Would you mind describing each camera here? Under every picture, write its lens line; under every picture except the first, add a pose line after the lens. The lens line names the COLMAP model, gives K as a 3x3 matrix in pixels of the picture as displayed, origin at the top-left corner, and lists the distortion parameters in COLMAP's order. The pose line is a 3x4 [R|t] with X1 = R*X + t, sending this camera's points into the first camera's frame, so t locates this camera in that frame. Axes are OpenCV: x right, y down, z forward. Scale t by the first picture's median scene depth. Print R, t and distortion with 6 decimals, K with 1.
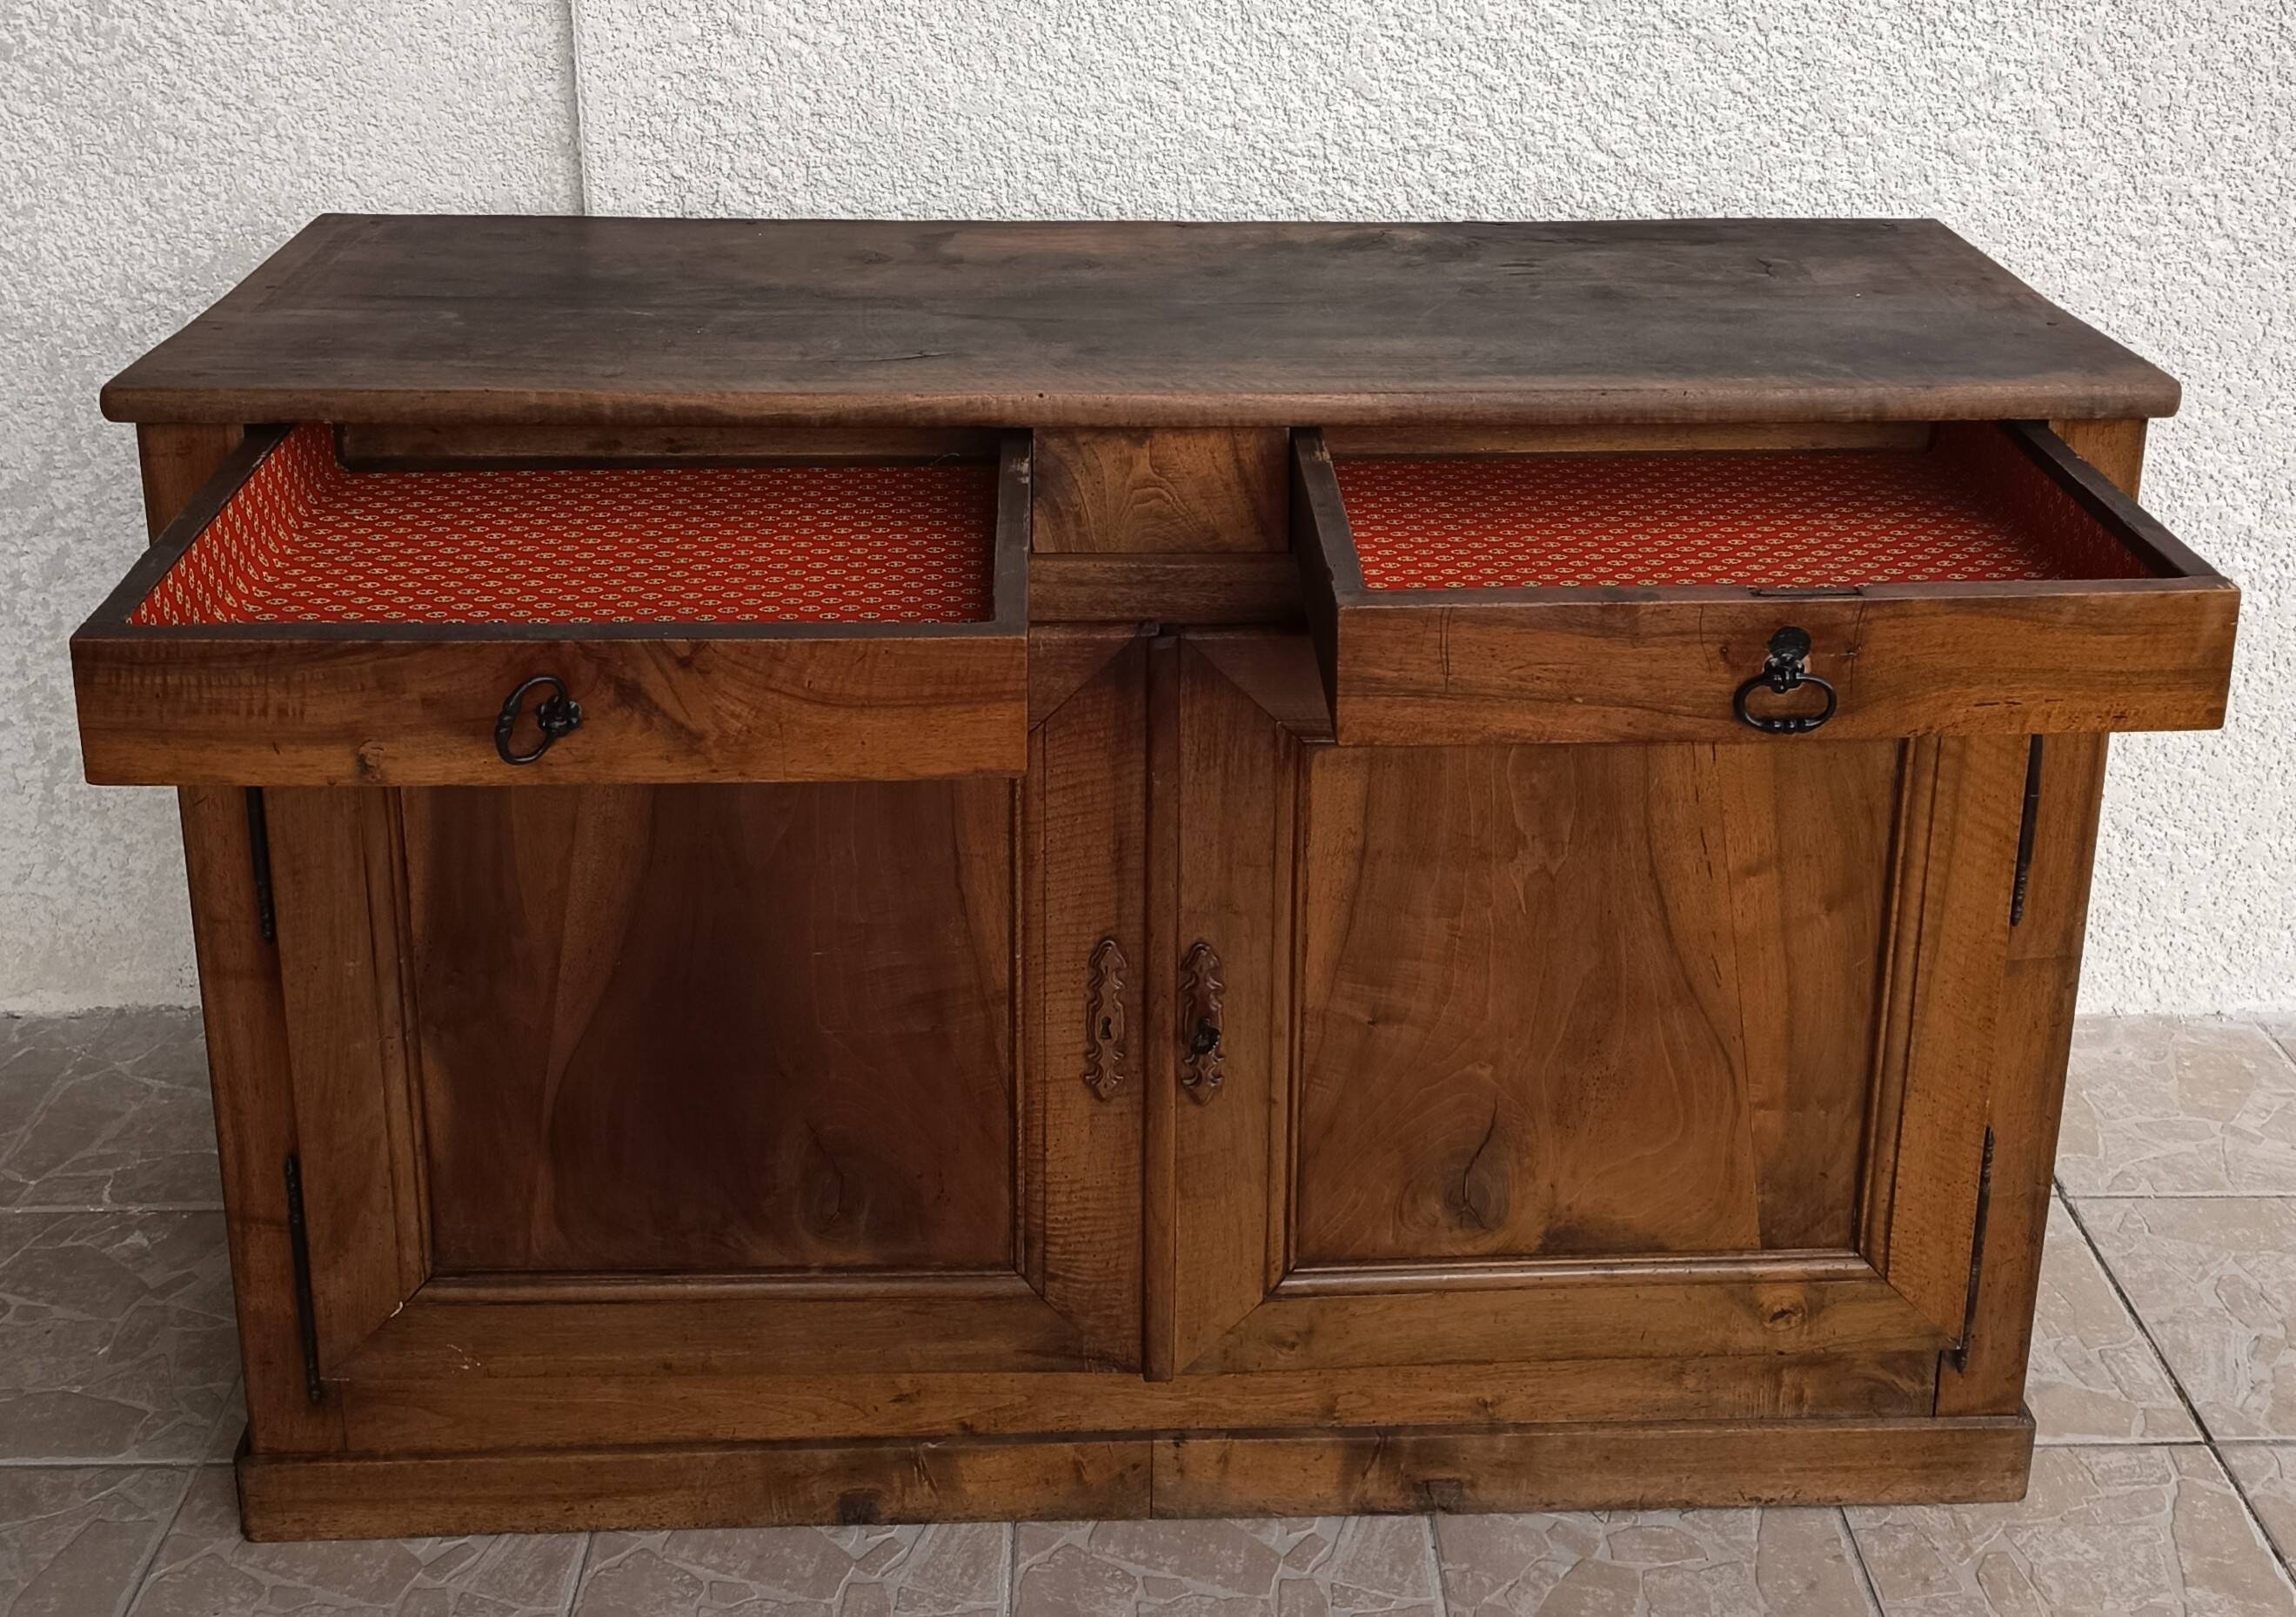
lens RADIAL K [[2463.5, 0, 1181.2], [0, 2463.5, 331.9], [0, 0, 1]] dist [0.004635, 0.000000]
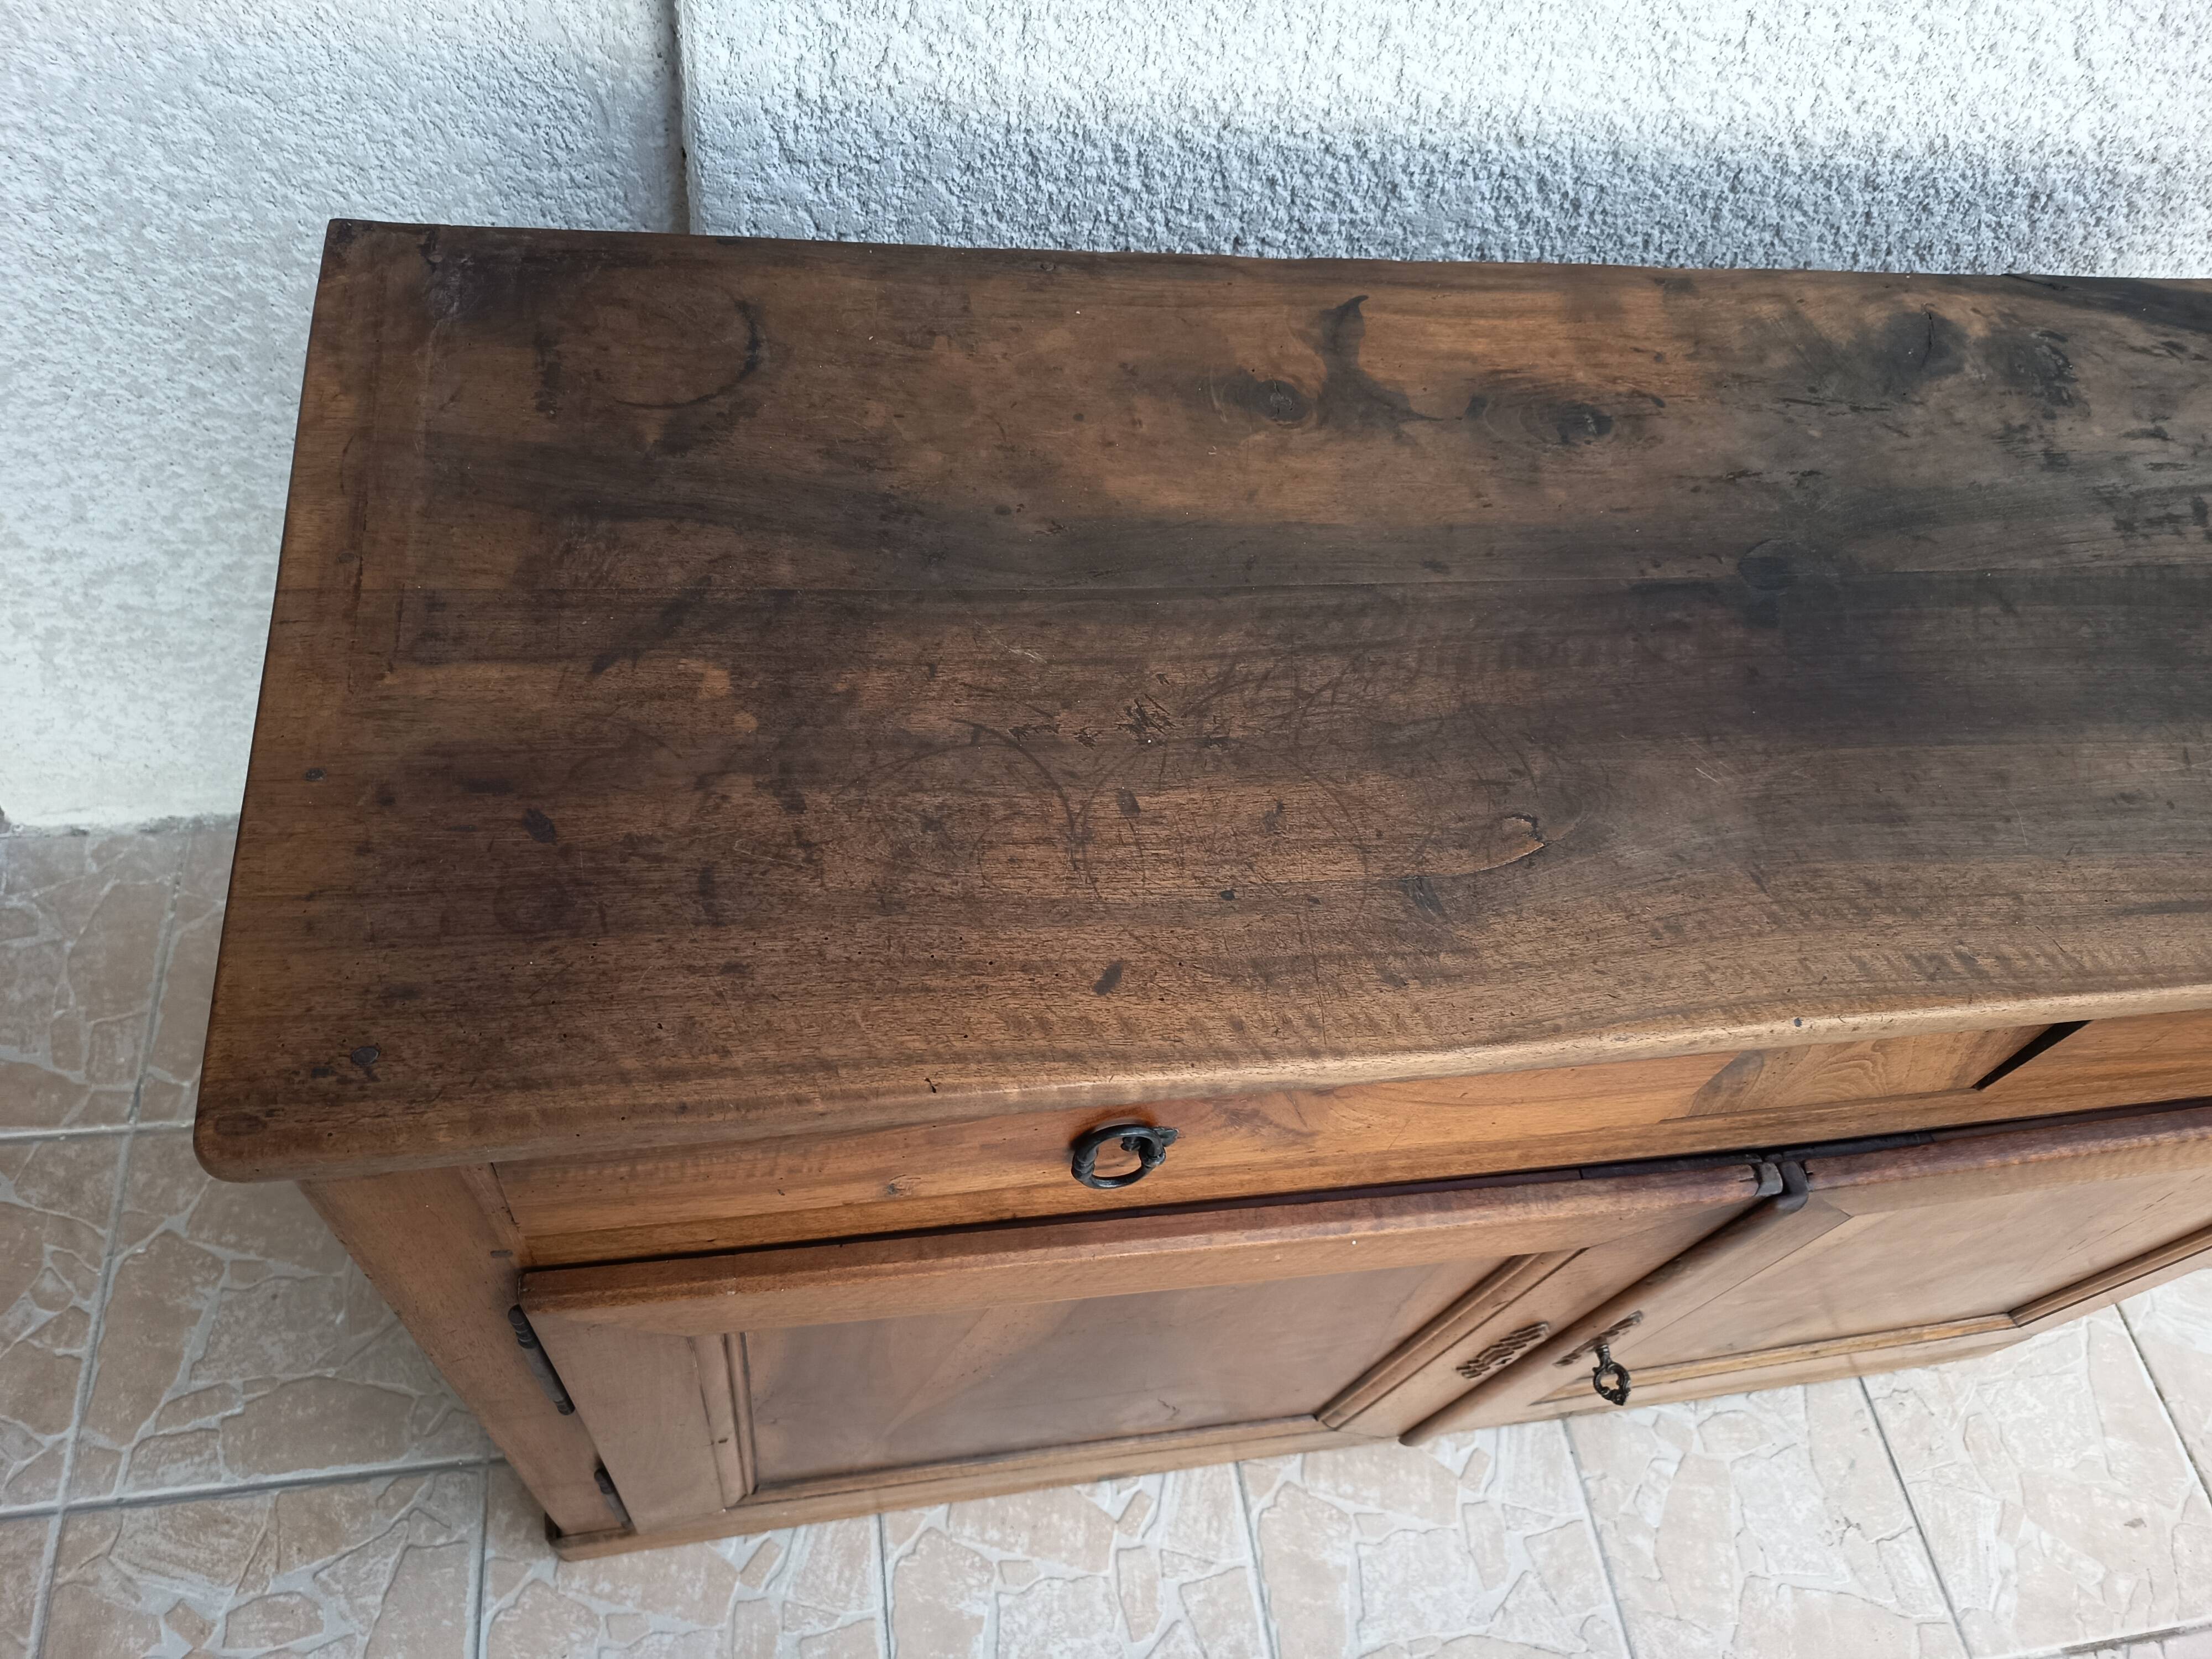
lens RADIAL K [[1554.3, 0, 1081.7], [0, 1554.3, 836.6], [0, 0, 1]] dist [0.023998, -0.029151]
pose [[0.983653, -0.022048, 0.178720, -0.268307], [-0.102651, 0.746776, 0.657106, -0.220447], [-0.147952, -0.664710, 0.732305, 0.670432]]
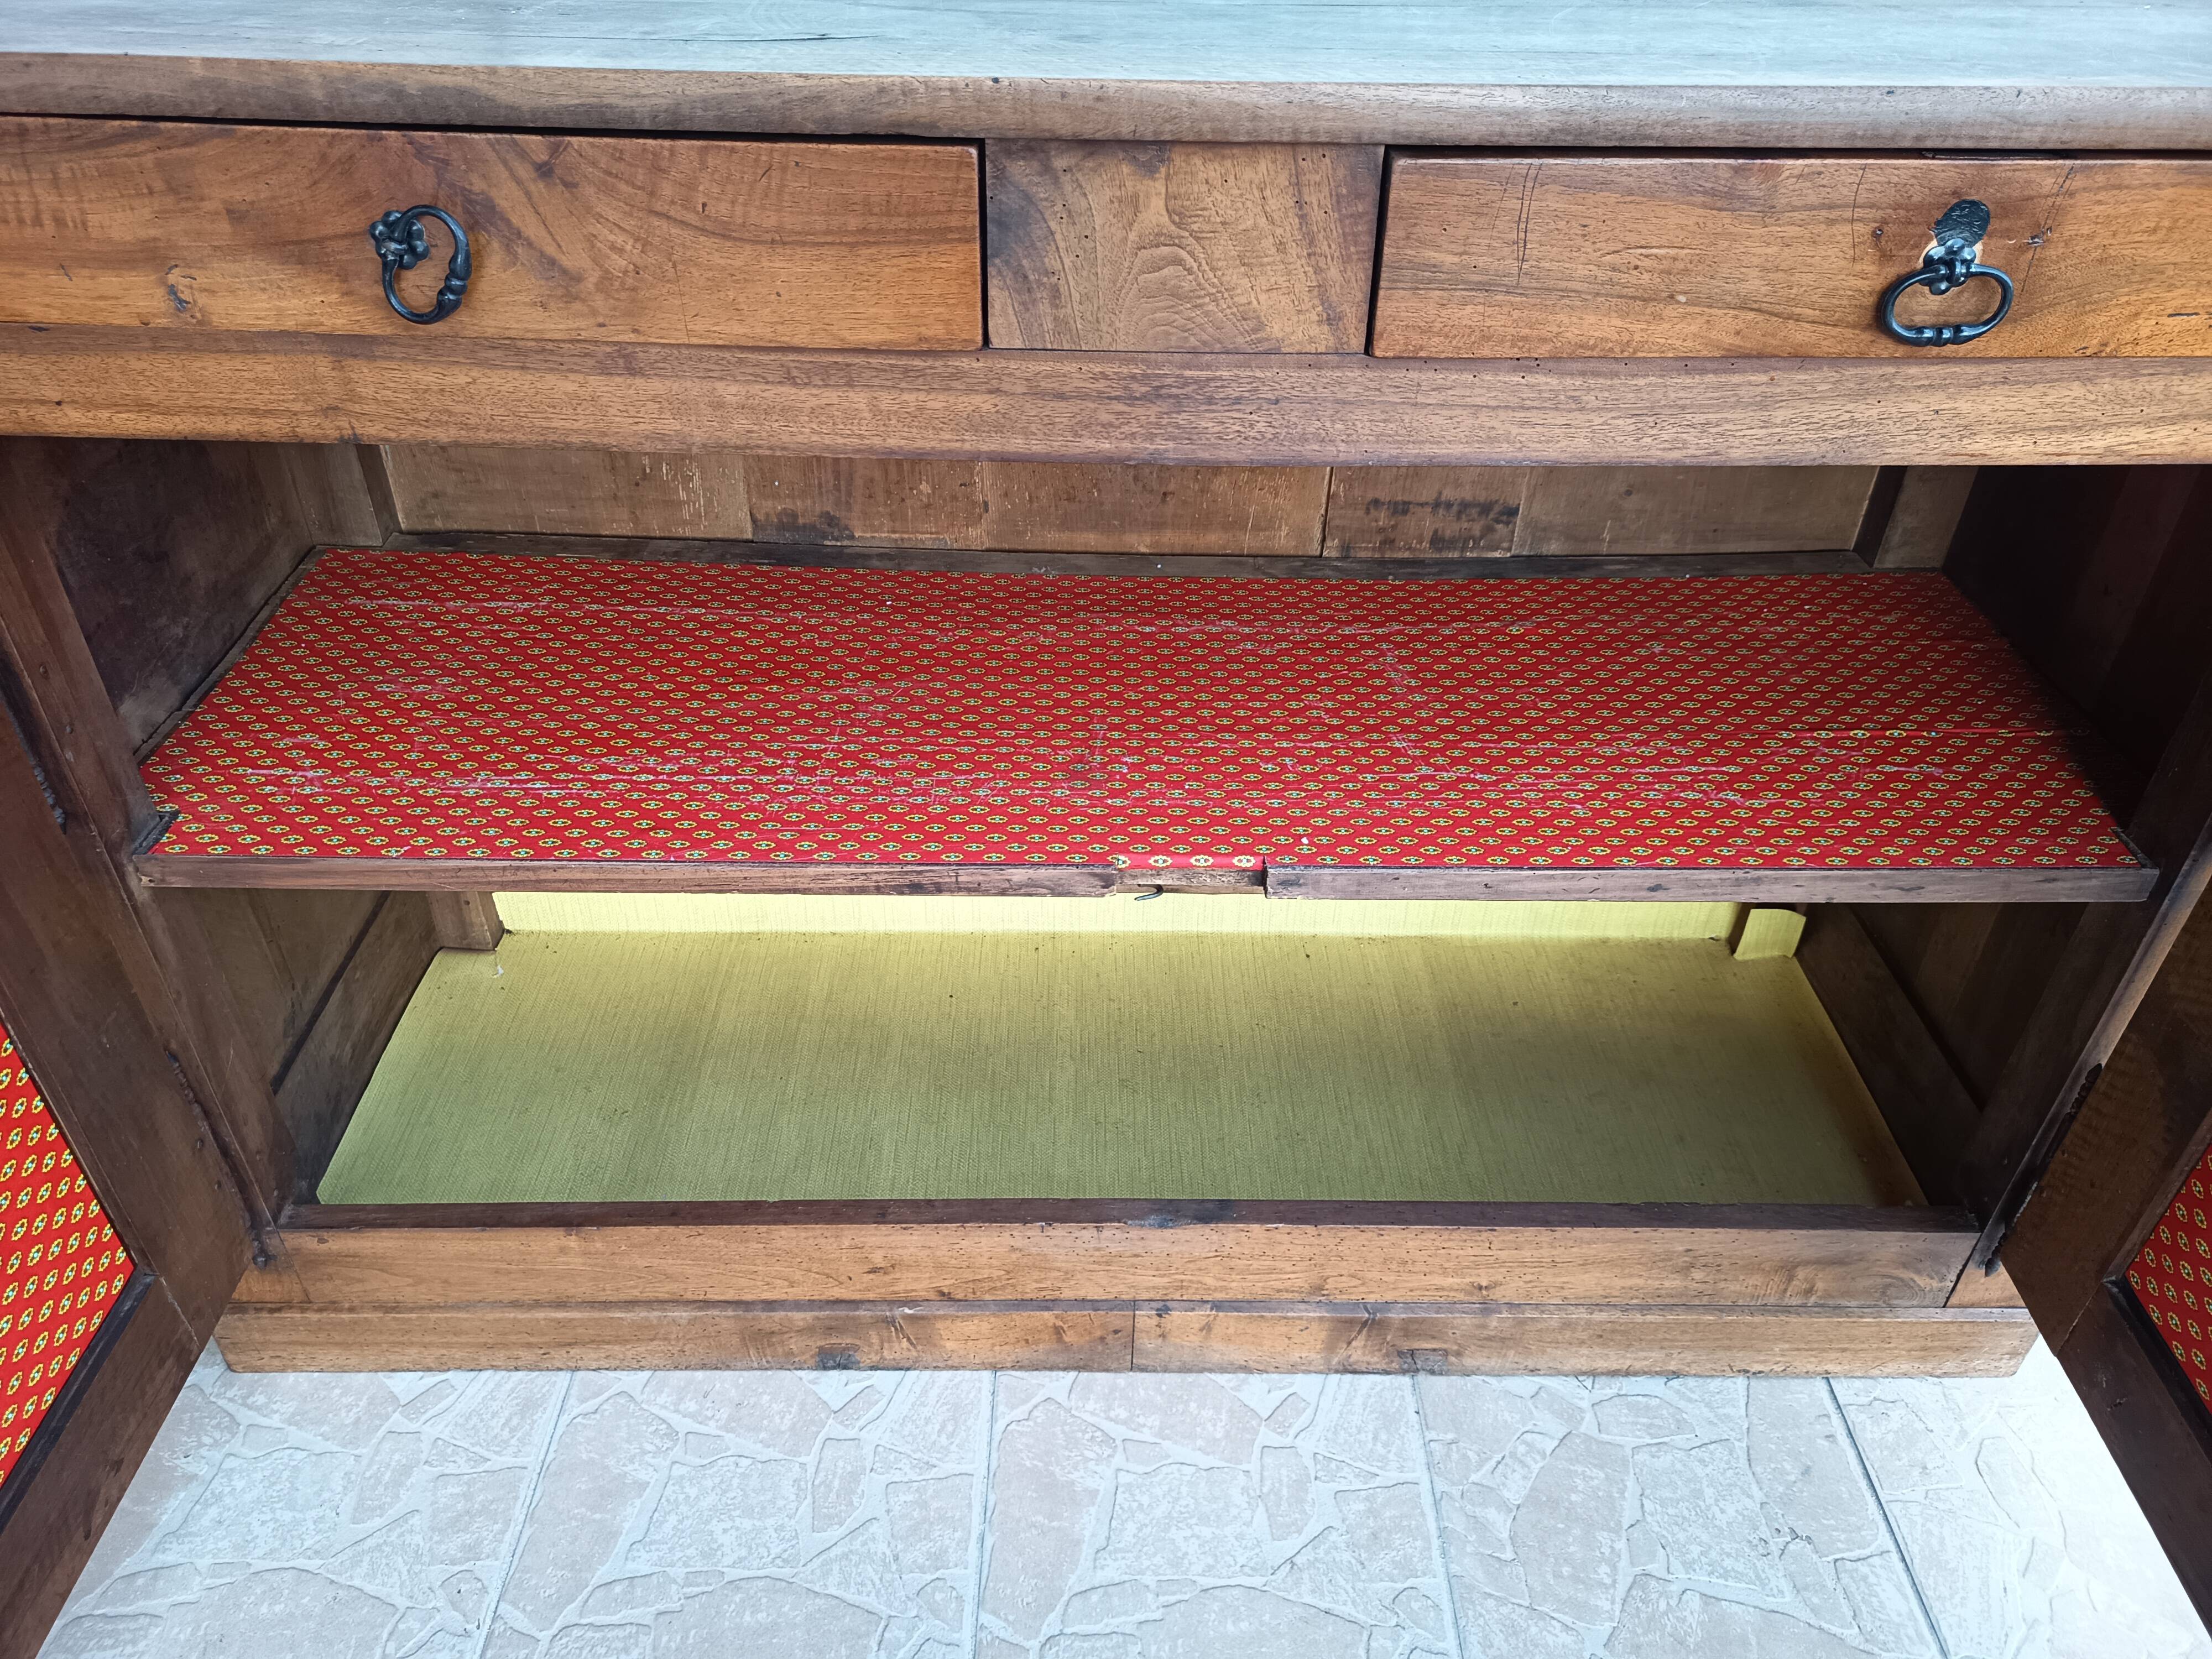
lens RADIAL K [[1554.3, 0, 1104.9], [0, 1554.3, 825.6], [0, 0, 1]] dist [0.023998, -0.029151]
pose [[0.999350, 0.024952, -0.026008, -0.012200], [-0.014555, 0.939540, 0.342130, 0.058996], [0.032973, -0.341529, 0.939293, 0.487575]]
